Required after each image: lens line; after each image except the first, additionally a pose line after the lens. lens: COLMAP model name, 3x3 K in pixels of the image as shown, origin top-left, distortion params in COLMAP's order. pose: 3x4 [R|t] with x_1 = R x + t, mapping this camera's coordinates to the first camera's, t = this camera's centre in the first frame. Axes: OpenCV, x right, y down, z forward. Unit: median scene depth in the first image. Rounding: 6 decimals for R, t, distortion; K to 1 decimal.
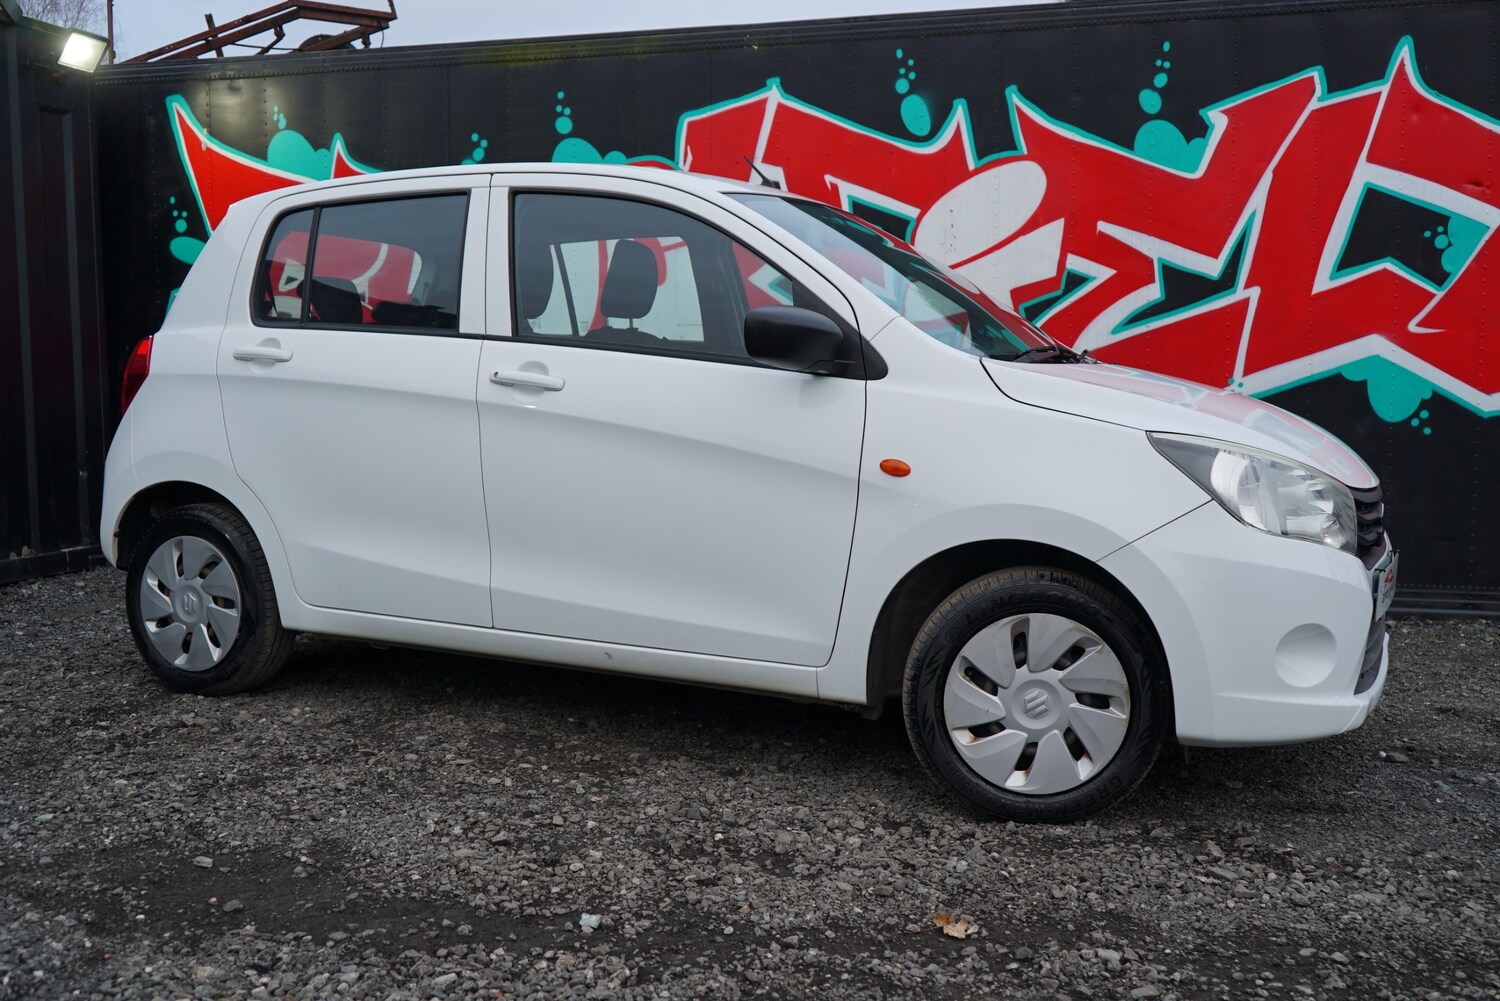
lens RADIAL K [[1443.0, 0, 745.7], [0, 1443.0, 504.3], [0, 0, 1]] dist [0.003180, 0.000000]
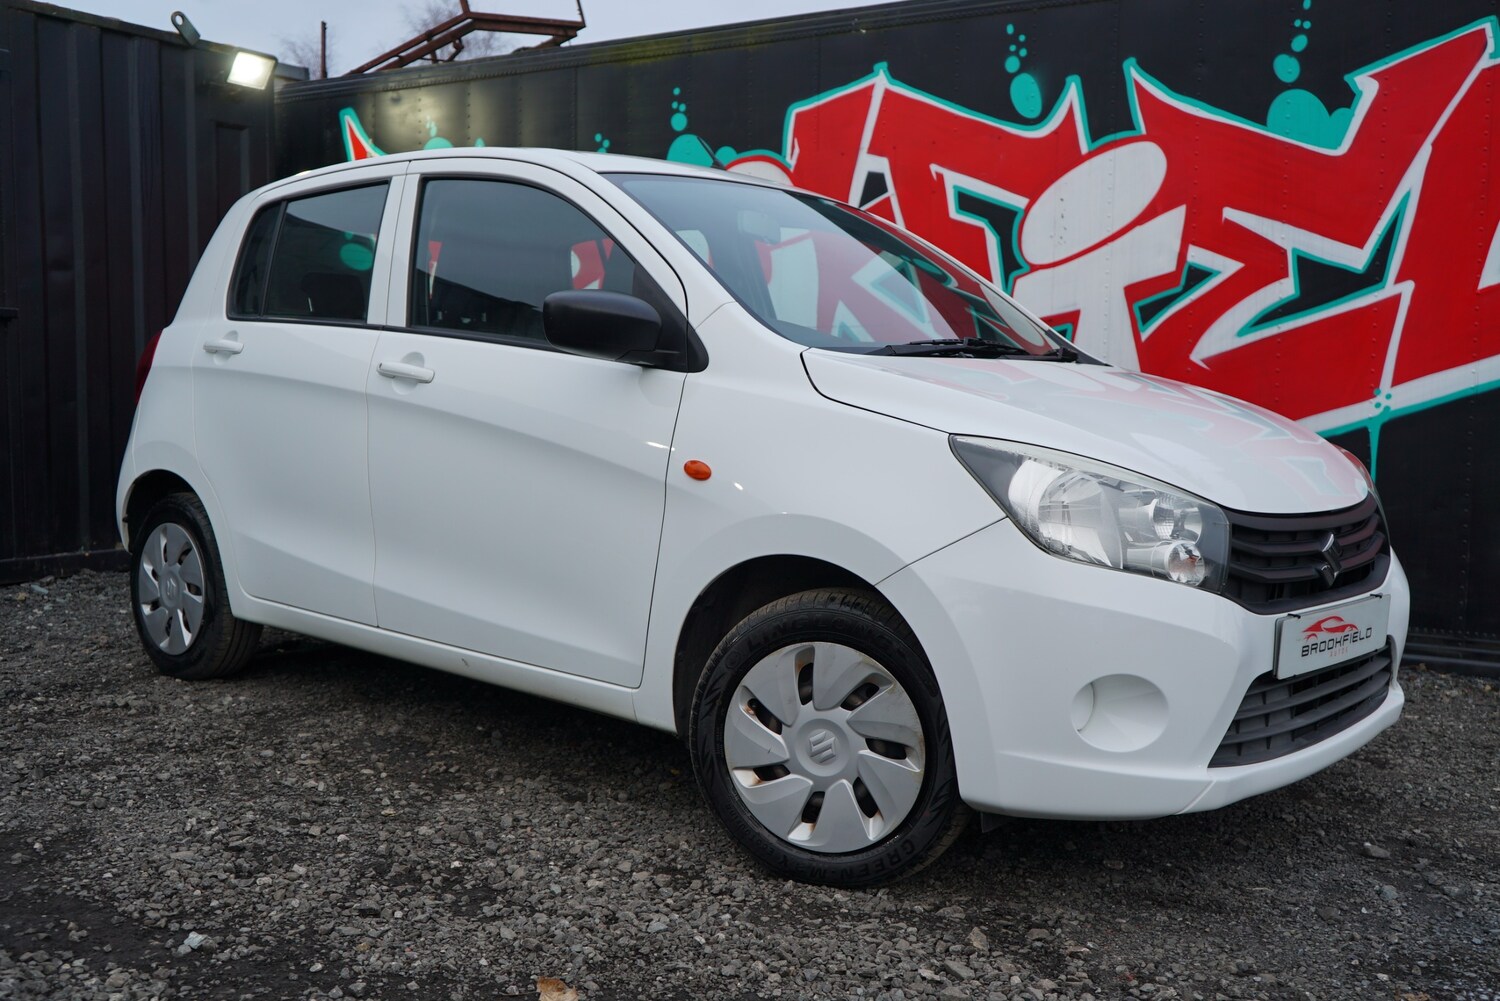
lens RADIAL K [[1443.0, 0, 747.4], [0, 1443.0, 506.1], [0, 0, 1]] dist [0.003180, 0.000000]
pose [[0.964270, 0.034399, -0.262677, 0.199671], [-0.037011, 0.999302, -0.004999, -0.000011], [0.262322, 0.014542, 0.964871, 0.080785]]
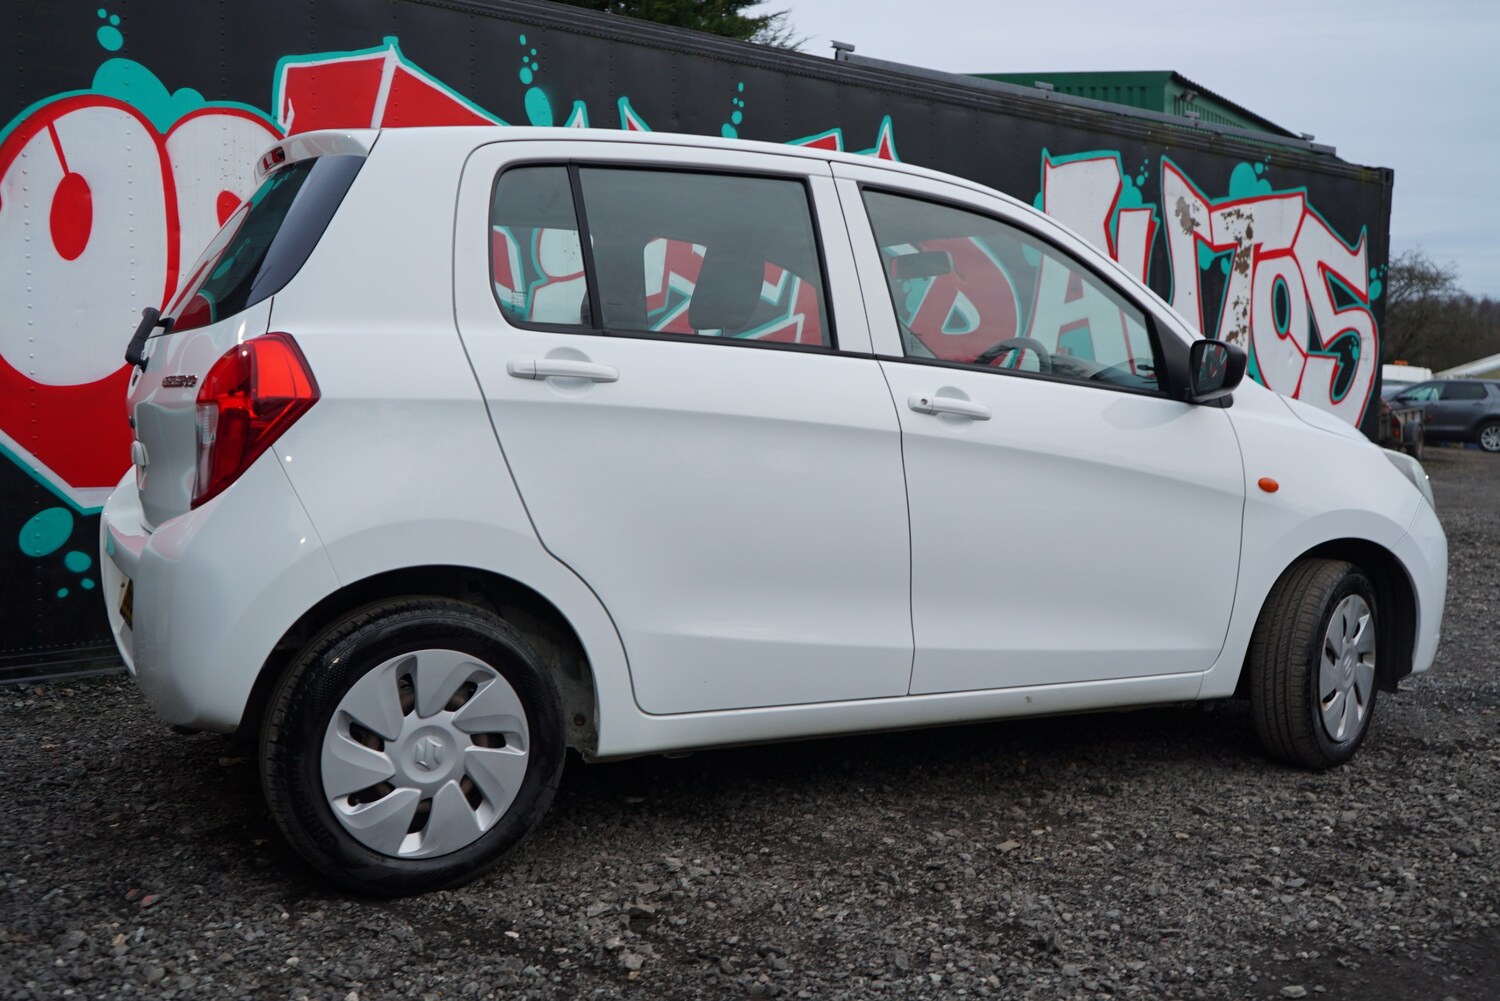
lens RADIAL K [[1443.0, 0, 746.3], [0, 1443.0, 511.0], [0, 0, 1]] dist [0.003180, 0.000000]
pose [[0.585898, -0.065392, 0.807742, -0.581447], [0.060269, 0.997495, 0.037037, -0.039072], [-0.808141, 0.026982, 0.588371, 0.358280]]
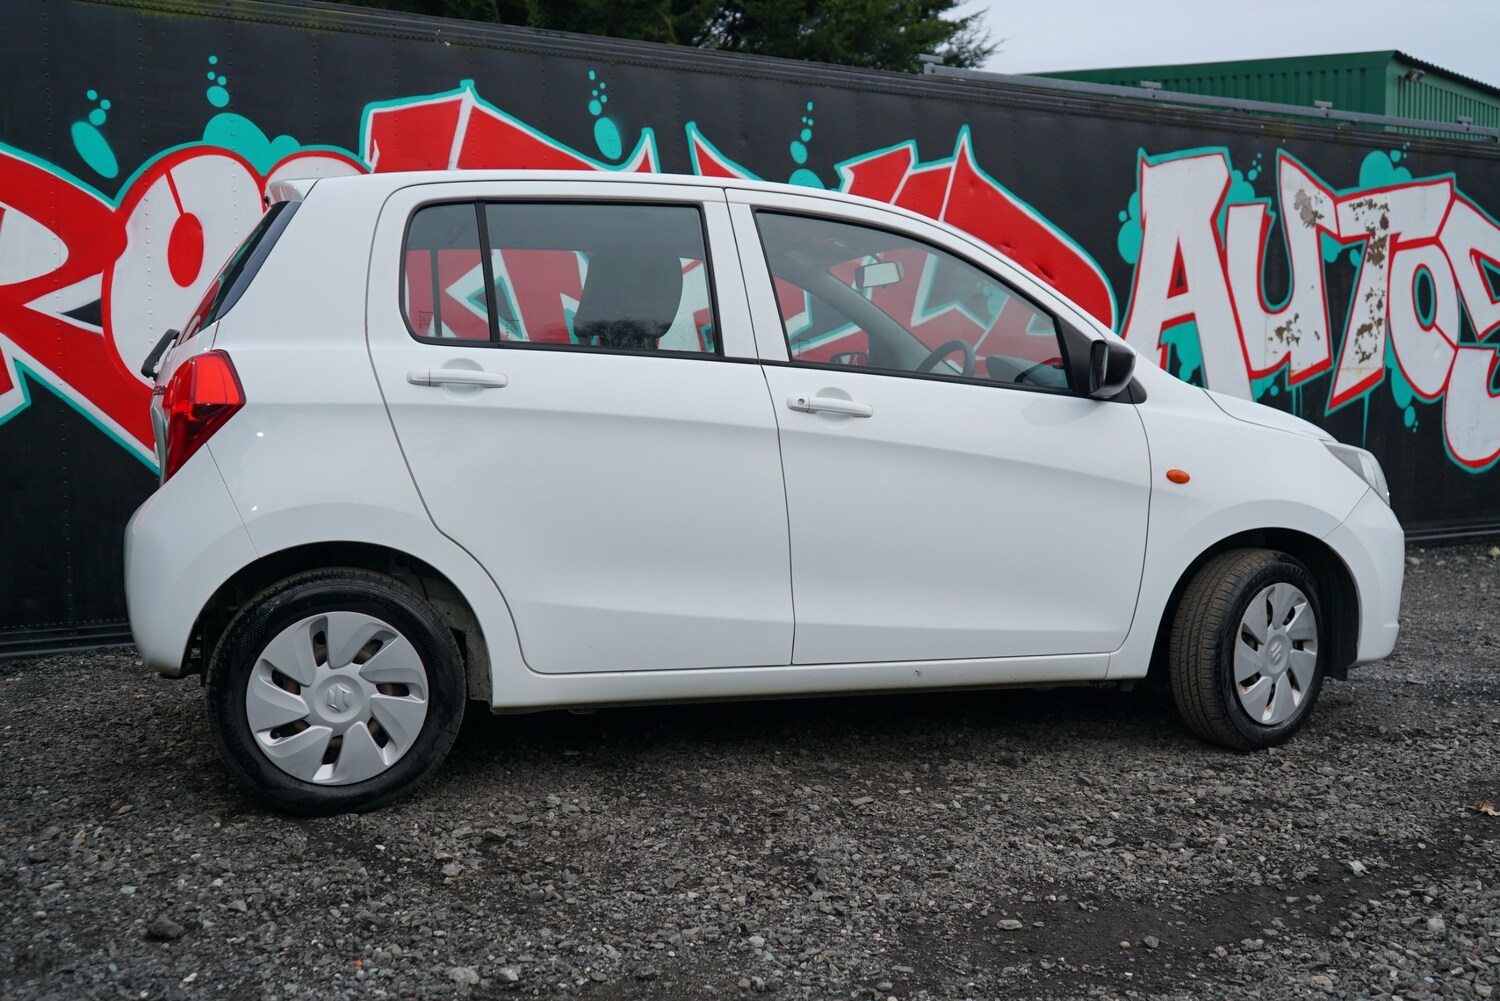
lens RADIAL K [[1443.0, 0, 748.2], [0, 1443.0, 504.0], [0, 0, 1]] dist [0.003180, 0.000000]
pose [[0.723648, -0.059154, 0.687629, -0.536696], [0.061767, 0.997873, 0.020841, -0.026991], [-0.687399, 0.027392, 0.725763, 0.201705]]
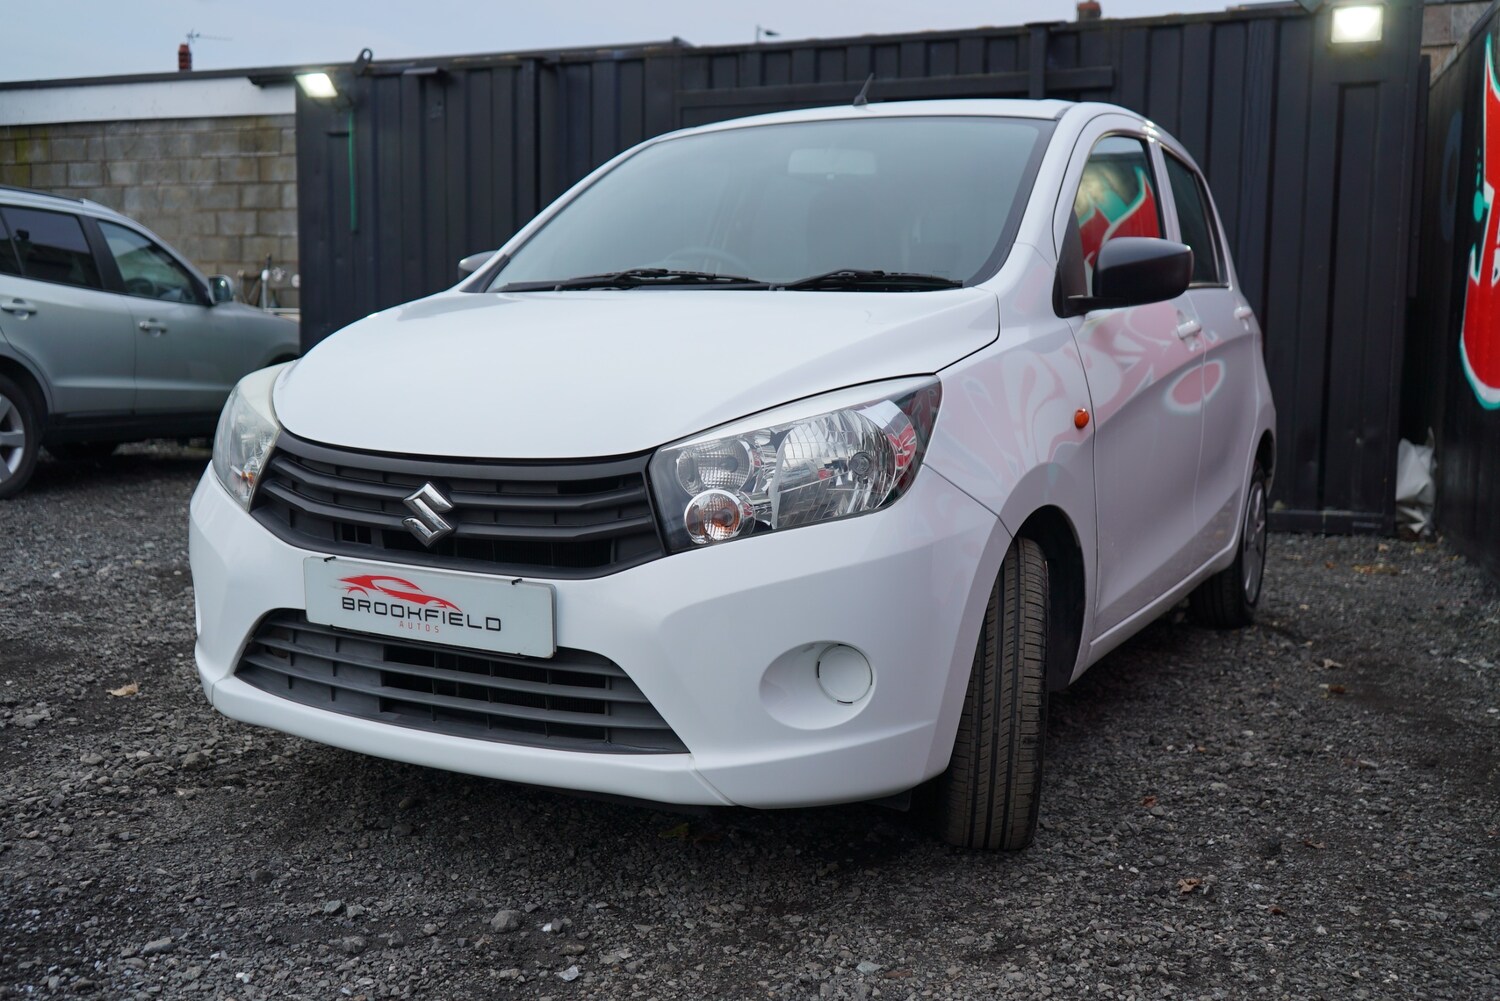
lens RADIAL K [[1443.0, 0, 752.2], [0, 1443.0, 499.9], [0, 0, 1]] dist [0.003180, 0.000000]
pose [[-0.030670, 0.100193, -0.994495, 0.649411], [-0.105115, 0.989123, 0.102894, -0.045612], [0.993987, 0.107692, -0.019804, 0.688375]]
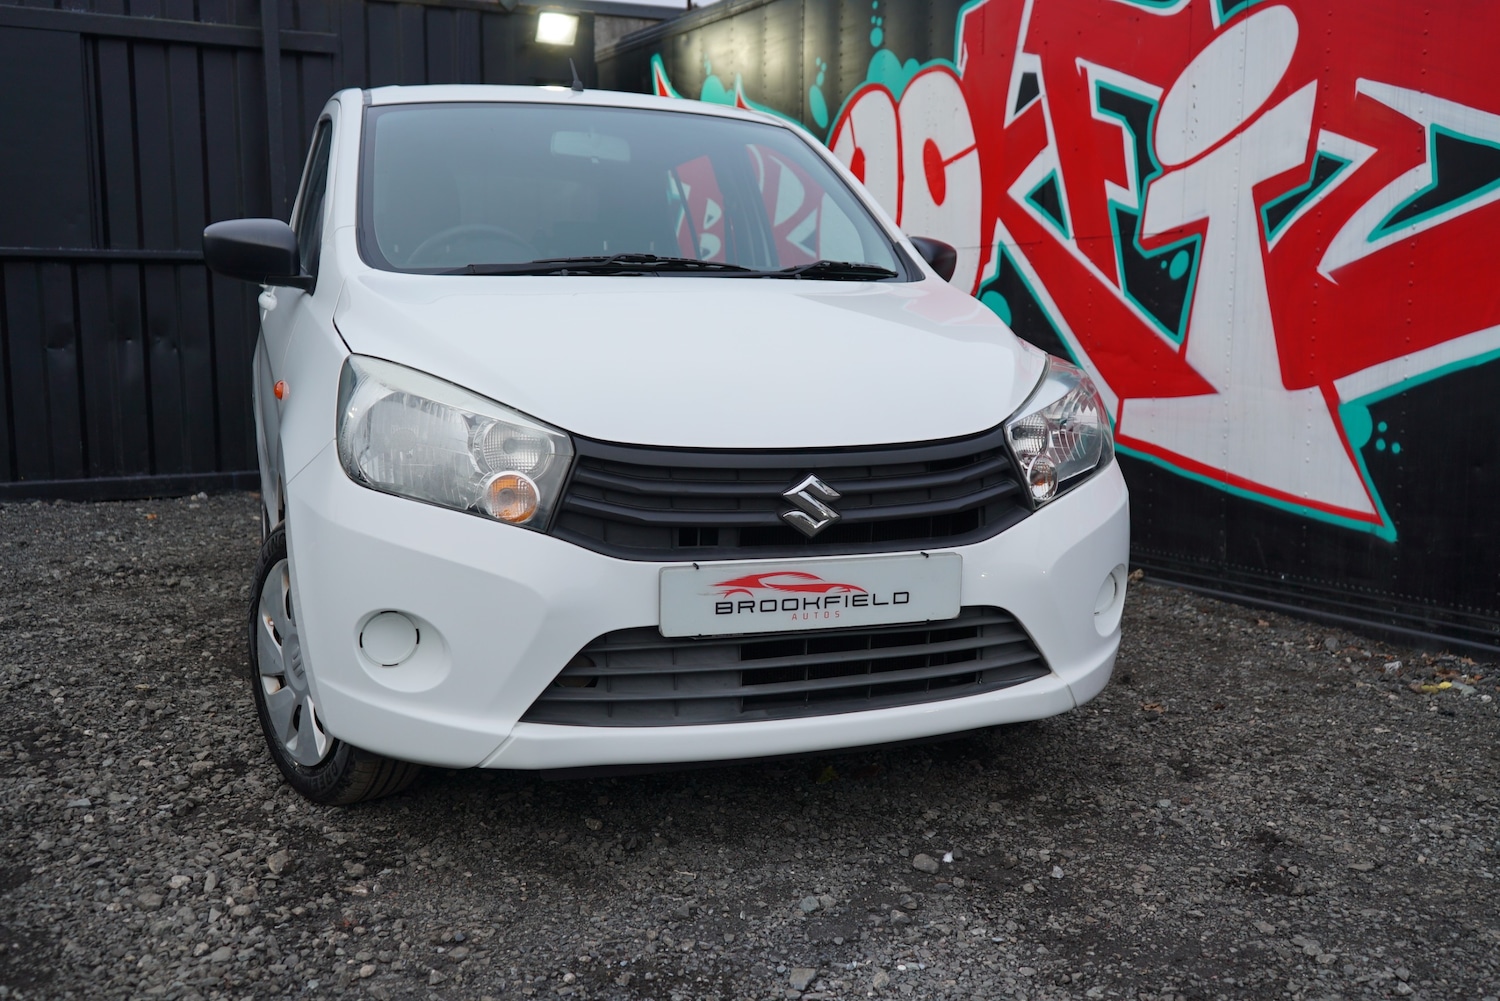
lens RADIAL K [[1443.0, 0, 747.6], [0, 1443.0, 502.7], [0, 0, 1]] dist [0.003180, 0.000000]
pose [[0.720313, 0.089219, -0.687888, 0.524765], [-0.064638, 0.996012, 0.061498, -0.016227], [0.690631, 0.000166, 0.723207, 0.290152]]
